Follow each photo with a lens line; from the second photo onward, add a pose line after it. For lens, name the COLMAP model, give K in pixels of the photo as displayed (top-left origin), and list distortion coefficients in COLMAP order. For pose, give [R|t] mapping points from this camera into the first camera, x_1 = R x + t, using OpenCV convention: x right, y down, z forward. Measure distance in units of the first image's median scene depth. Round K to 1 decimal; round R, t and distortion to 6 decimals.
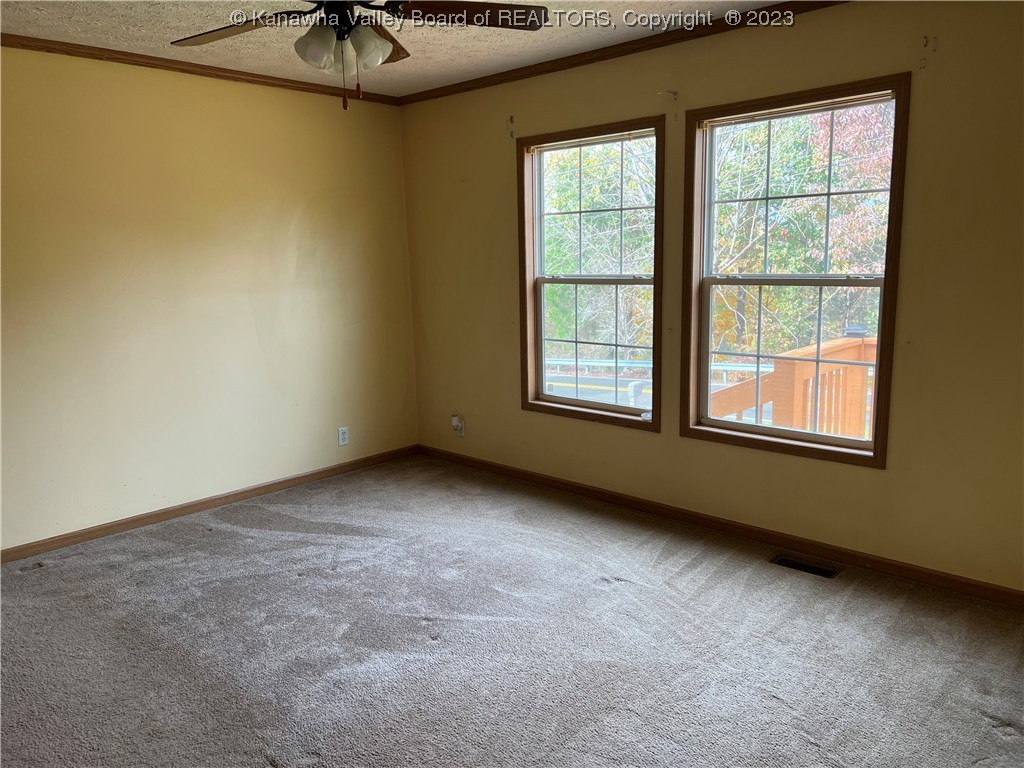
lens RADIAL K [[765.7, 0, 512.0], [0, 765.7, 384.0], [0, 0, 1]] dist [0.051370, 0.000625]
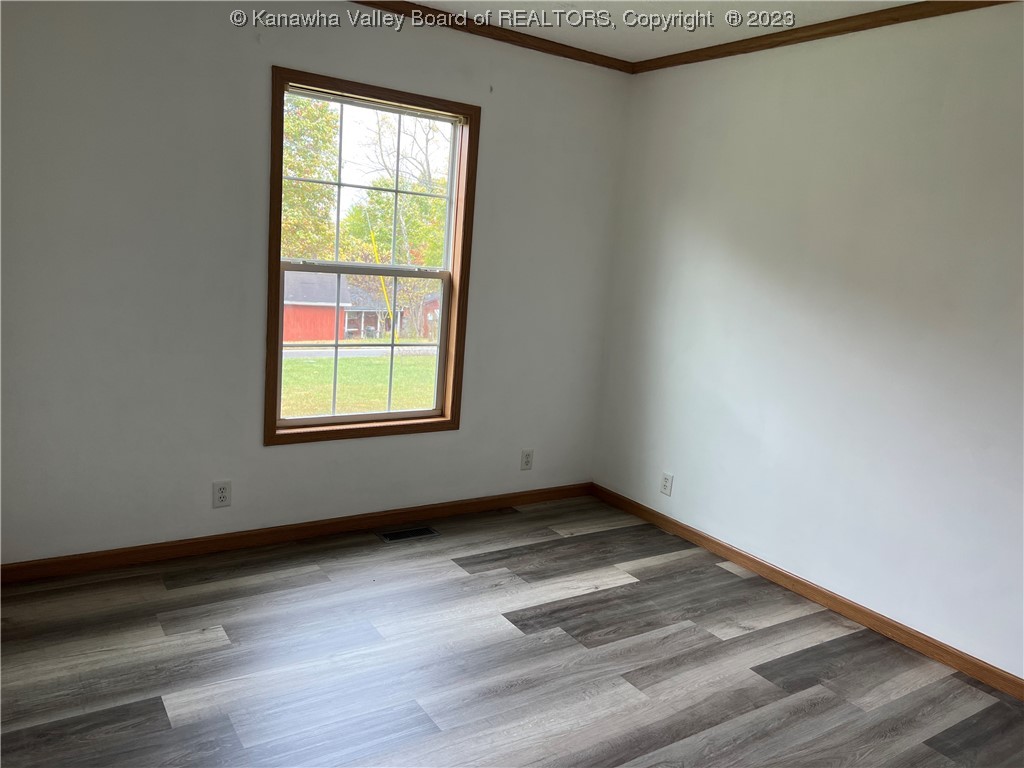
lens RADIAL K [[784.5, 0, 512.0], [0, 784.5, 384.0], [0, 0, 1]] dist [0.042016, -0.003259]
pose [[0.212167, -0.129201, 0.968655, -0.620881], [0.085576, 0.989870, 0.113287, -0.084002], [-0.973479, 0.058858, 0.221075, 0.579170]]
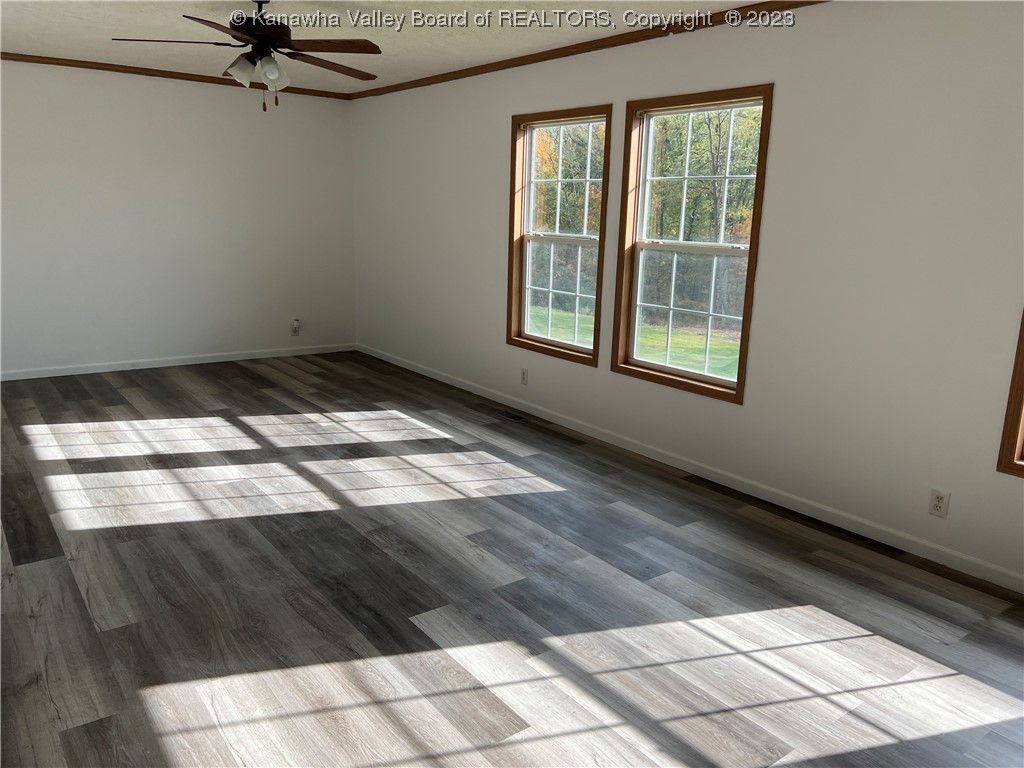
lens RADIAL K [[784.5, 0, 512.0], [0, 784.5, 384.0], [0, 0, 1]] dist [0.042016, -0.003259]
pose [[0.982841, 0.093658, -0.158905, 0.286142], [-0.086537, 0.994934, 0.051172, 0.039740], [0.162893, -0.036542, 0.985967, -0.269892]]
